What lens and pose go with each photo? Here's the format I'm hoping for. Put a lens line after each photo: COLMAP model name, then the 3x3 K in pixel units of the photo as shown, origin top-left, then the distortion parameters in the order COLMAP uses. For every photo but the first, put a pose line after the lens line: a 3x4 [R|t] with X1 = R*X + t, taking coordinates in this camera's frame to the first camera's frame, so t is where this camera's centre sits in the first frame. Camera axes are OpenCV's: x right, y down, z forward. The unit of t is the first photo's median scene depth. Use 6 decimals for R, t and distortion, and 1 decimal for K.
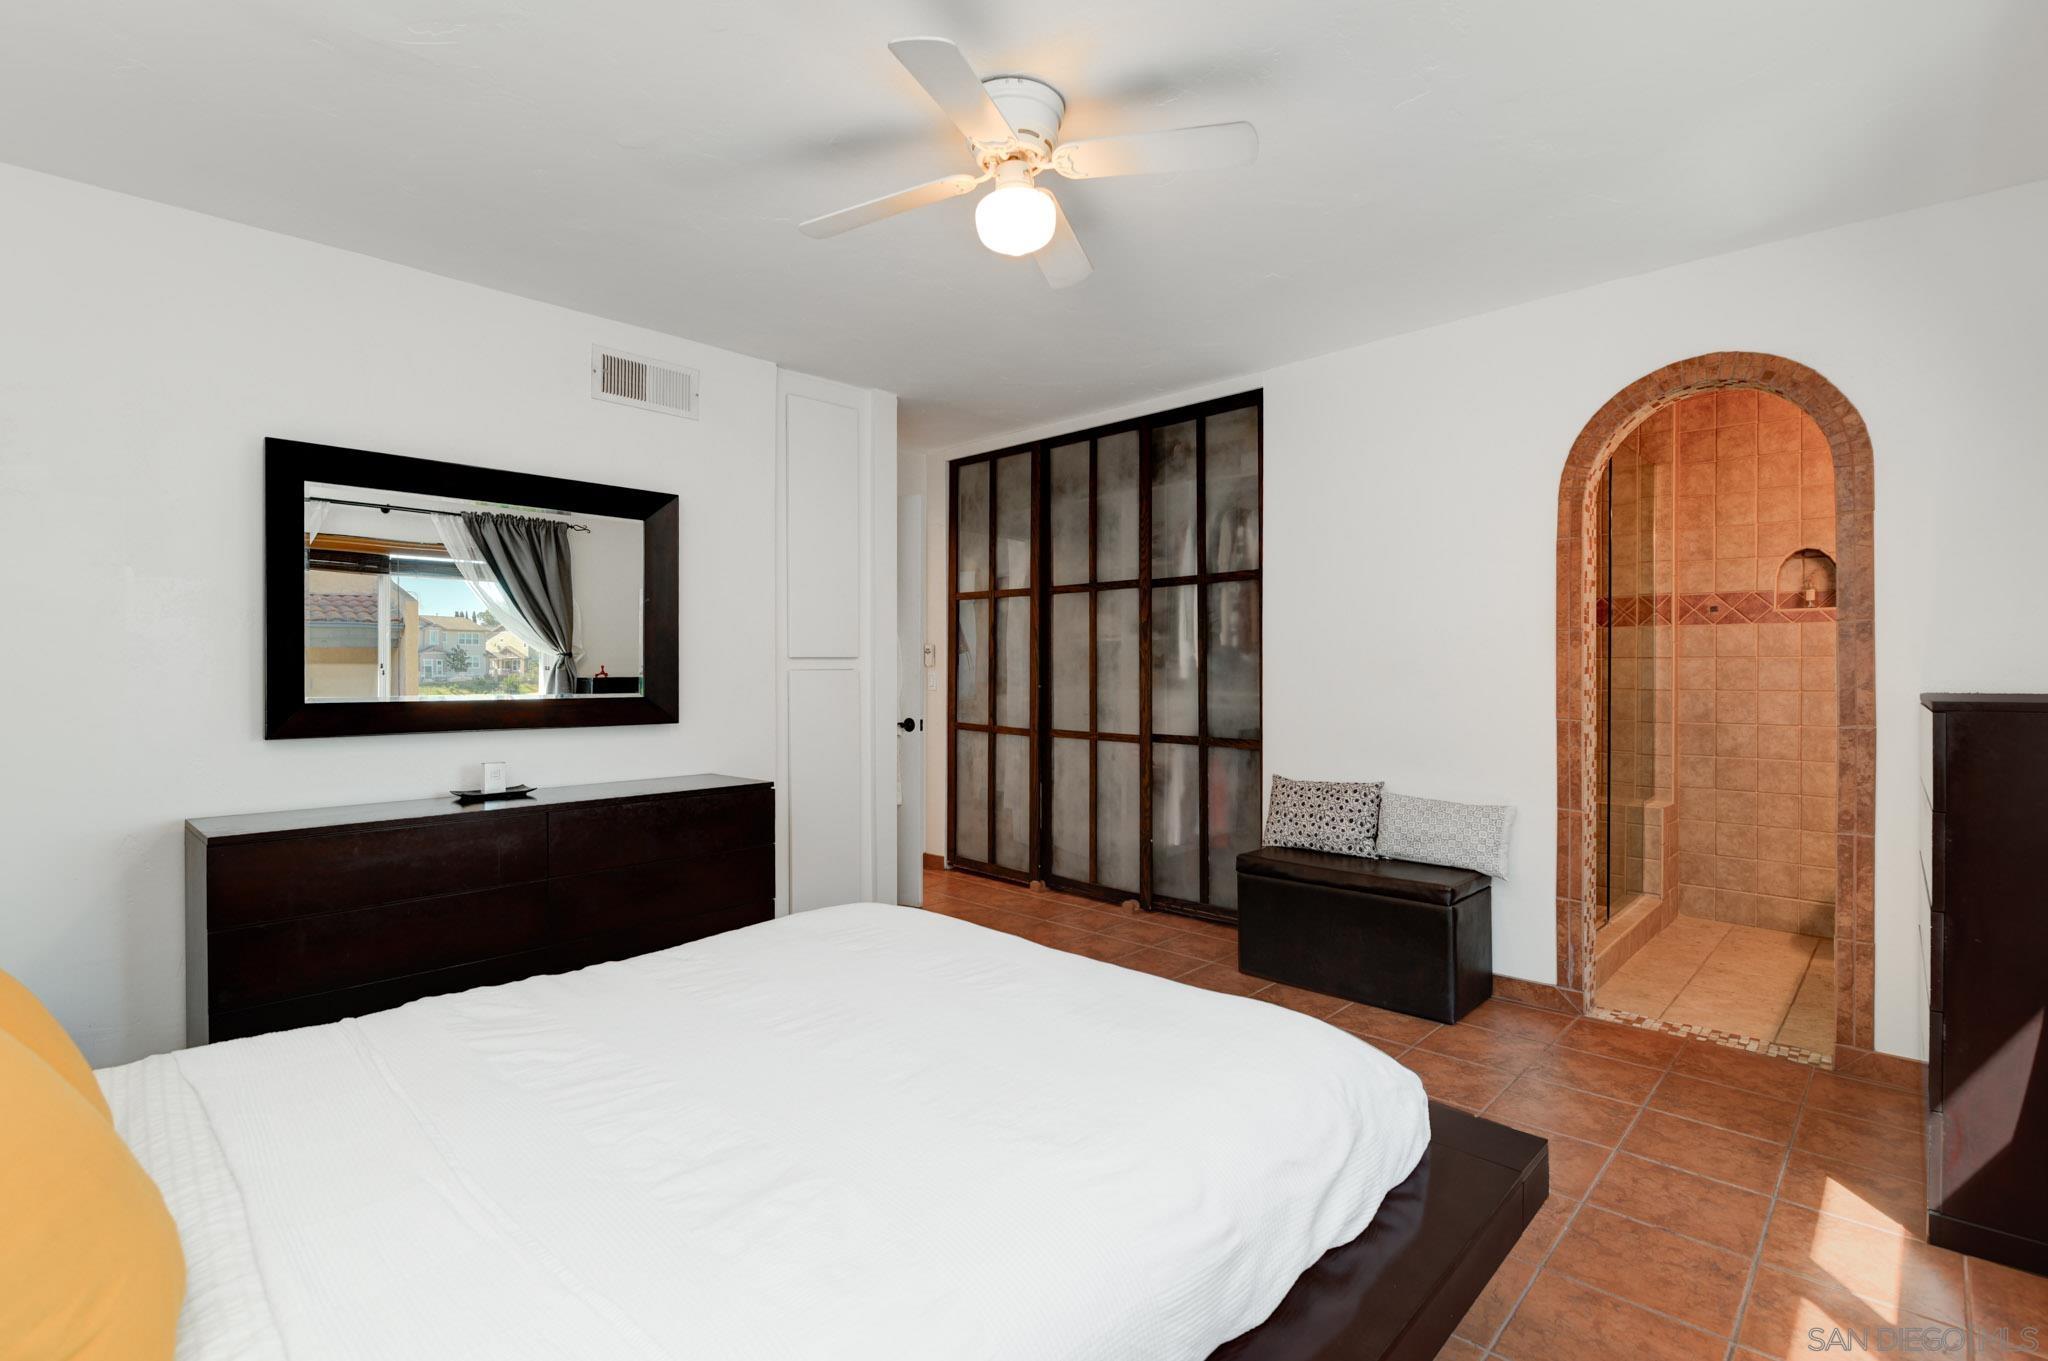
lens RADIAL K [[928.8, 0, 1020.7], [0, 928.8, 670.5], [0, 0, 1]] dist [-0.001761, -0.000650]
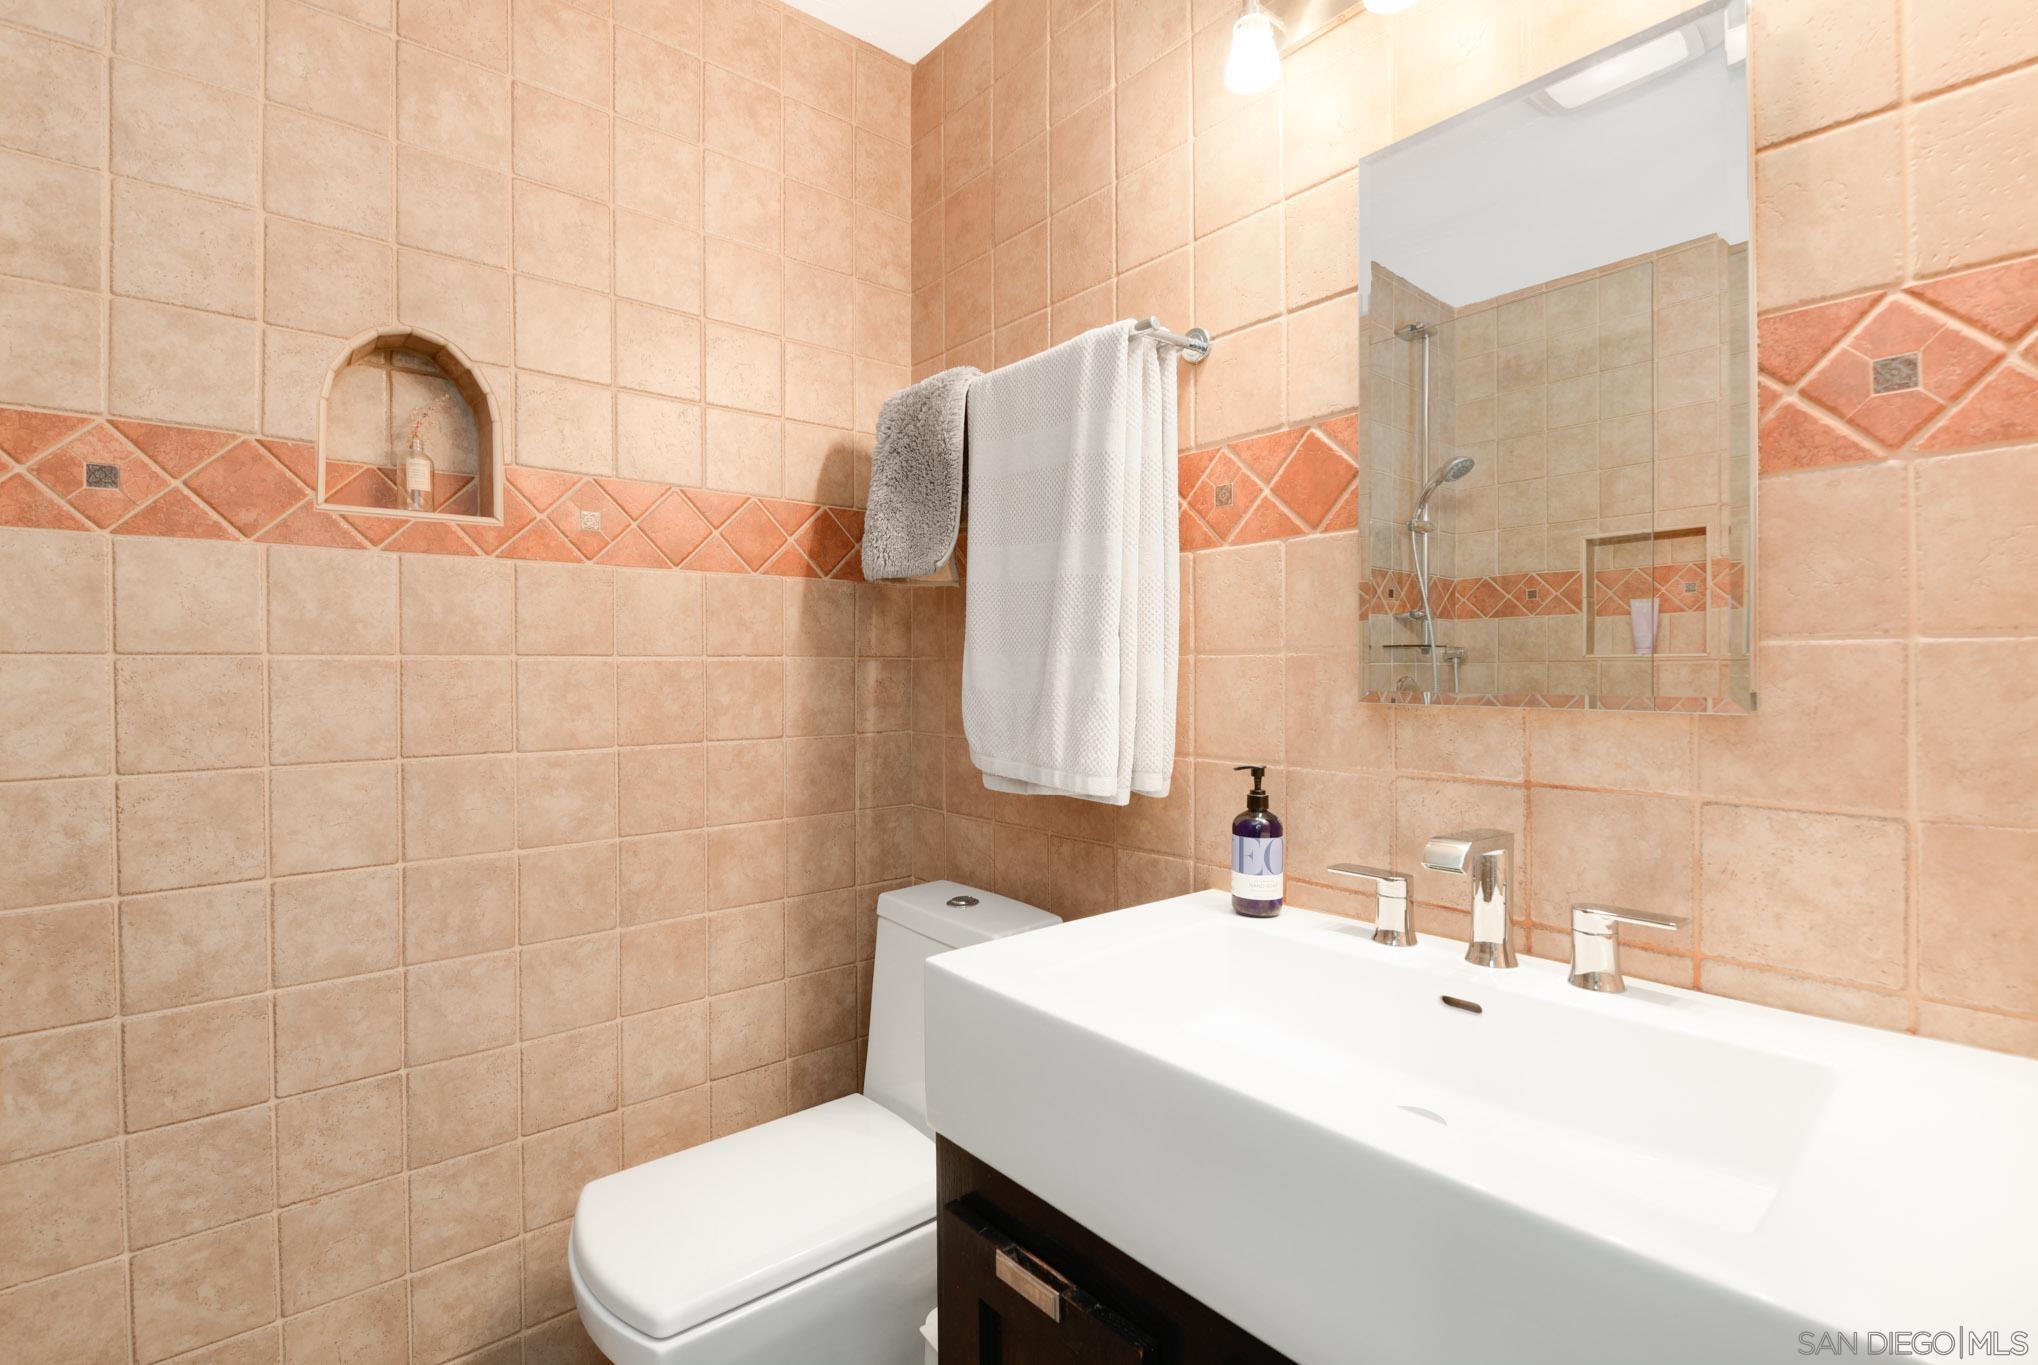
lens RADIAL K [[912.4, 0, 1016.1], [0, 912.4, 672.6], [0, 0, 1]] dist [-0.011409, -0.001588]
pose [[0.101203, -0.010558, 0.994810, 0.528918], [0.007382, 0.999924, 0.009861, -0.009826], [-0.994838, 0.006346, 0.101273, 0.731480]]
